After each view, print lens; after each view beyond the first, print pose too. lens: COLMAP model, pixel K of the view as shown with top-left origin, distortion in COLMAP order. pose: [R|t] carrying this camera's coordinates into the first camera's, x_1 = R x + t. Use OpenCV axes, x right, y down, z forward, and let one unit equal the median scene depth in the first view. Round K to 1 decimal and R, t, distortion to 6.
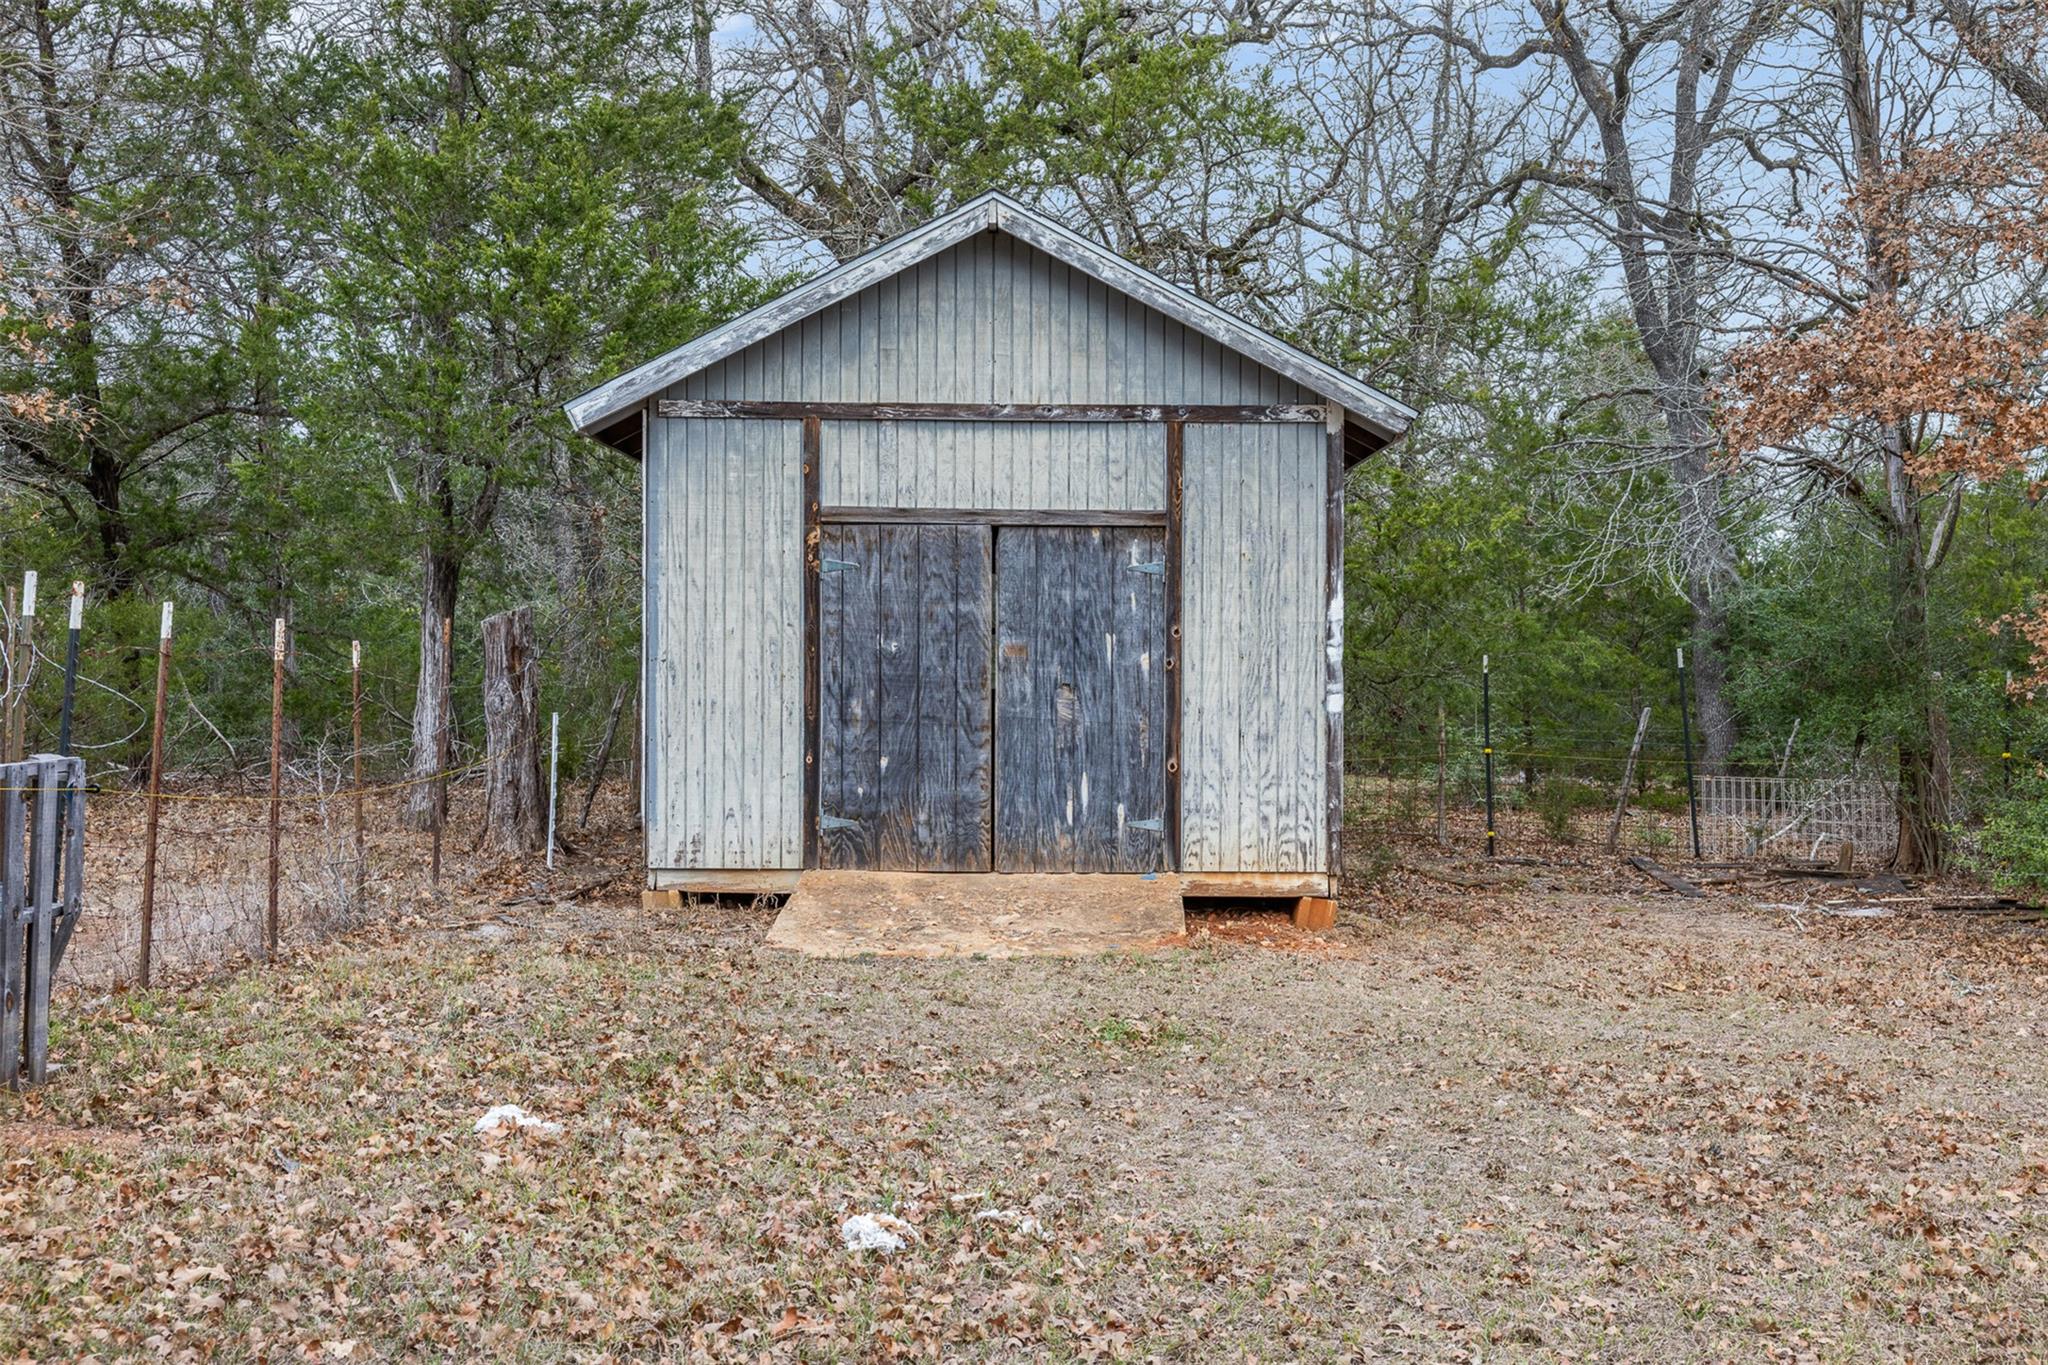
lens RADIAL K [[2425.7, 0, 1023.5], [0, 2425.7, 682.5], [0, 0, 1]] dist [0.028958, 0.000000]
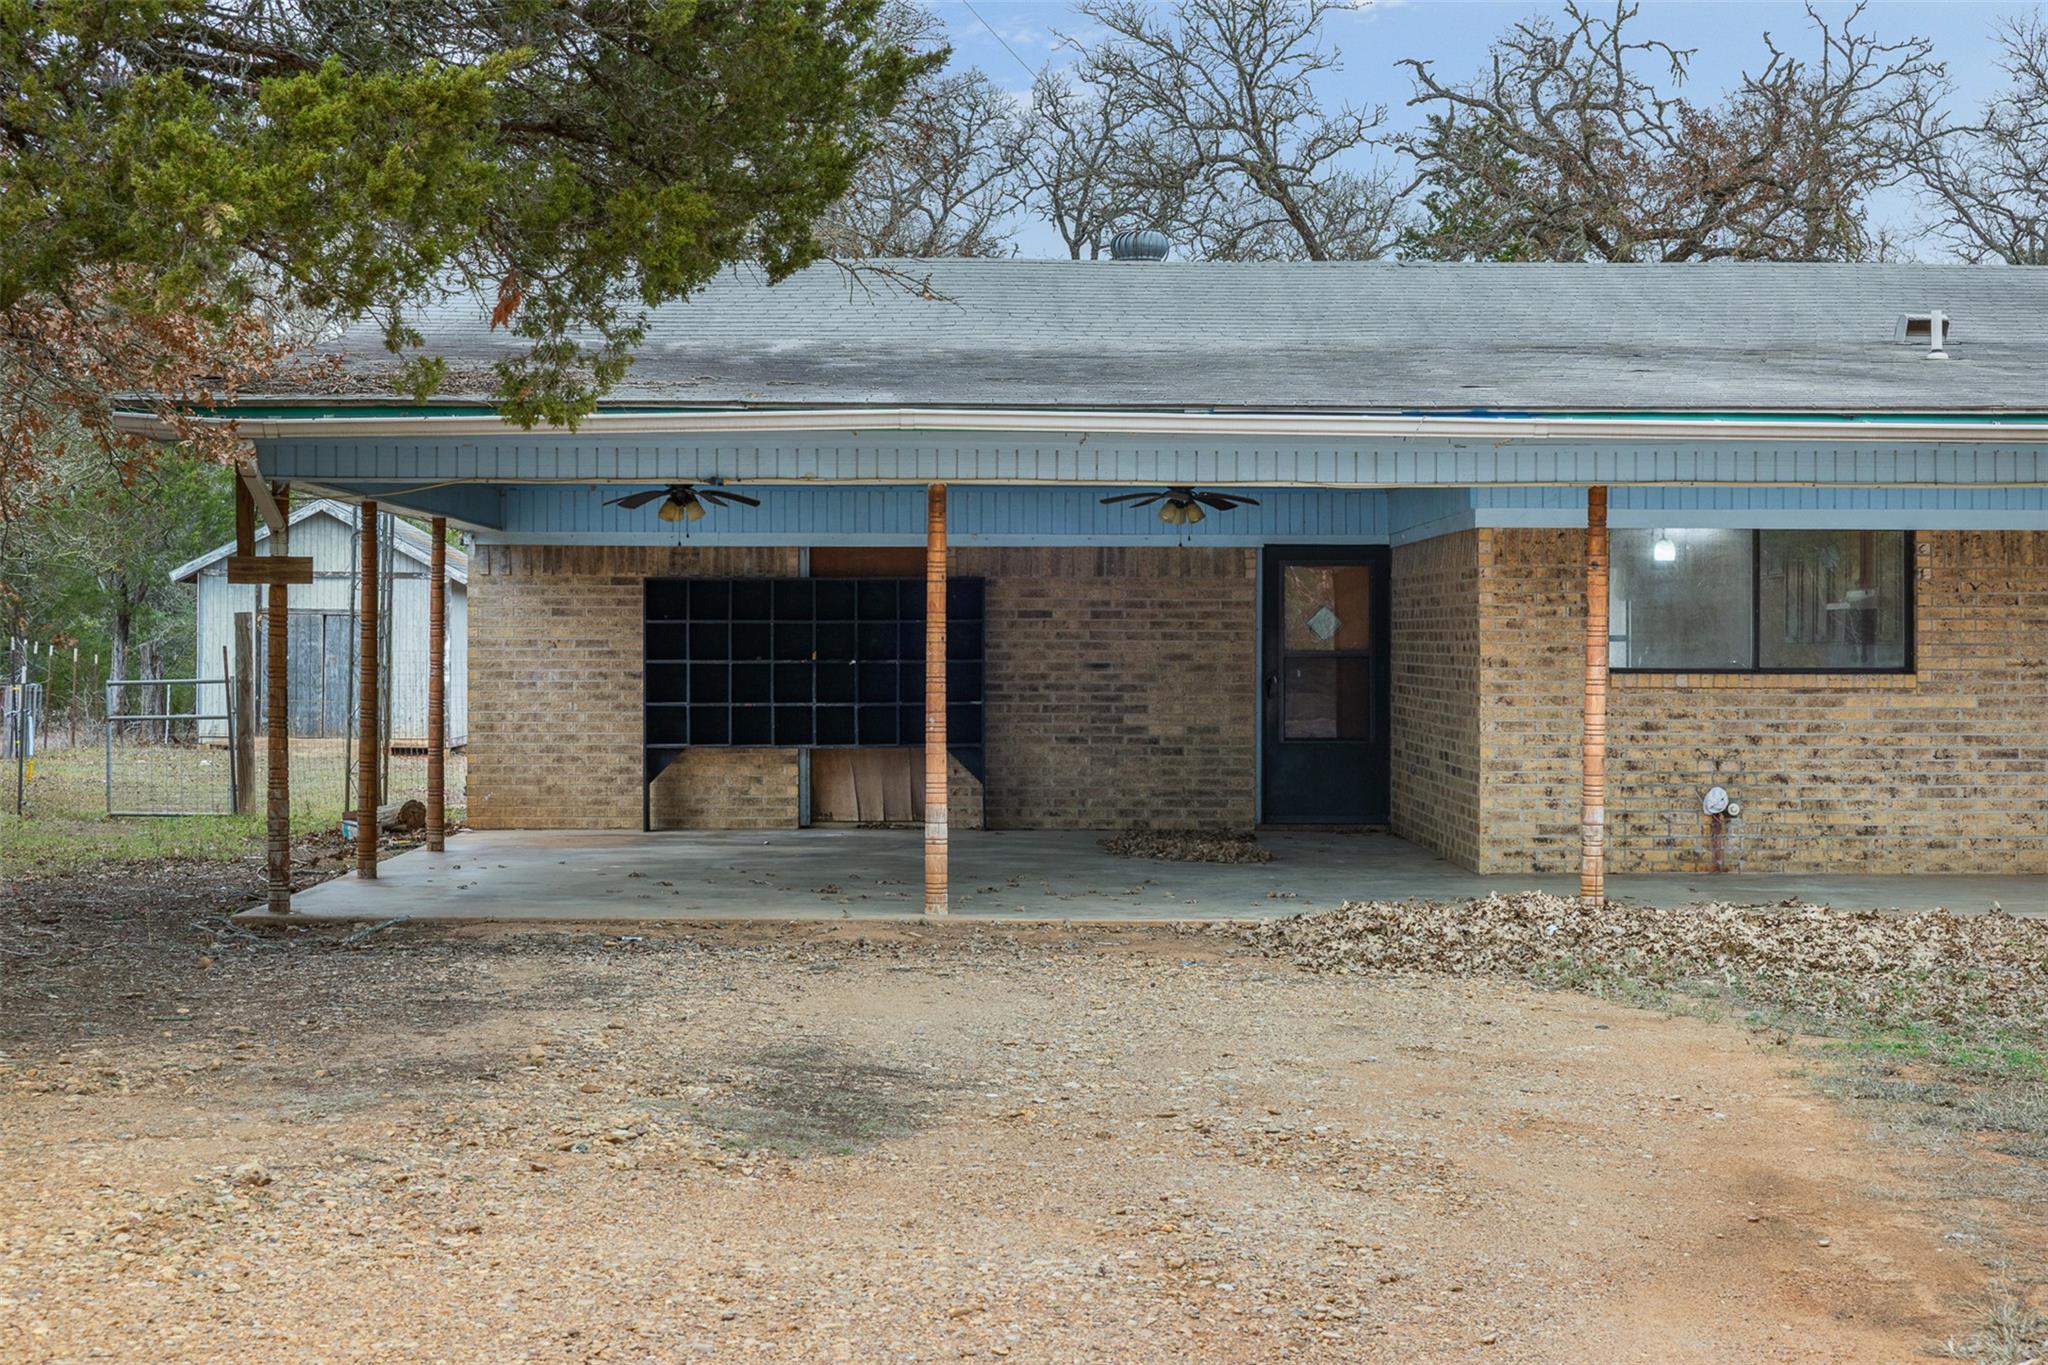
lens RADIAL K [[3411.9, 0, 1024.5], [0, 3411.9, 681.9], [0, 0, 1]] dist [0.006414, 0.000000]
pose [[0.999428, 0.008273, 0.032800, 0.666724], [-0.007994, 0.999931, -0.008622, 0.040625], [-0.032869, 0.008355, 0.999425, -2.962141]]
